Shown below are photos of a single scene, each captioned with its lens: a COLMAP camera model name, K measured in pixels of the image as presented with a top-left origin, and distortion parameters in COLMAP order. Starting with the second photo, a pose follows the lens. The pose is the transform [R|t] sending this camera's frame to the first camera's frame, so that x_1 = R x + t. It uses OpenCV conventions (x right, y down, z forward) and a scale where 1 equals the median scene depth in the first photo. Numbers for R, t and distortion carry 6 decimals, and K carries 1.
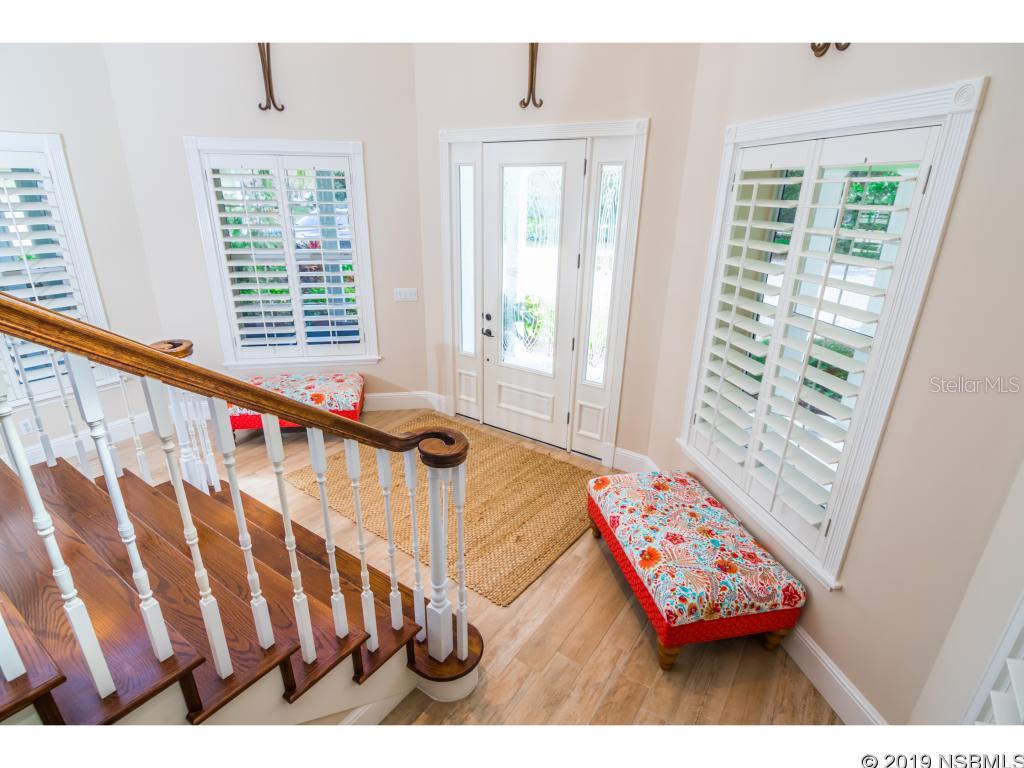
lens RADIAL K [[521.5, 0, 513.5], [0, 521.5, 386.4], [0, 0, 1]] dist [-0.007062, -0.004382]
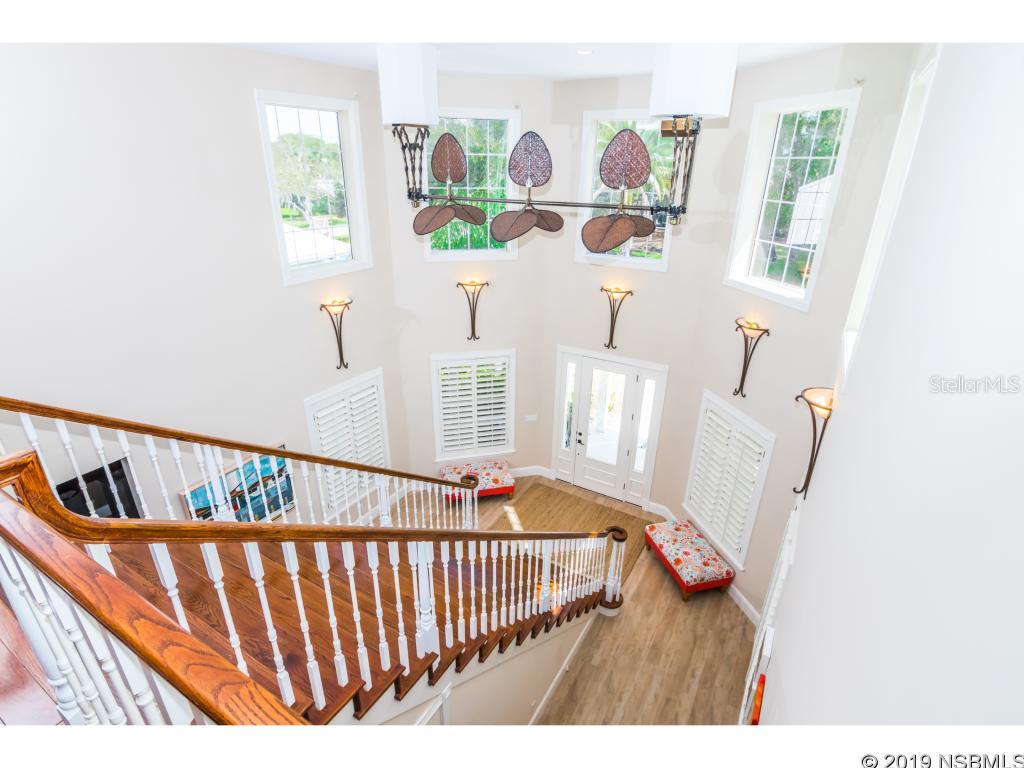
lens RADIAL K [[521.5, 0, 509.4], [0, 521.5, 385.5], [0, 0, 1]] dist [-0.007062, -0.004382]
pose [[0.998071, -0.034005, 0.051941, -0.652109], [0.031198, 0.998058, 0.053923, -0.684409], [-0.053674, -0.052199, 0.997193, -1.446884]]
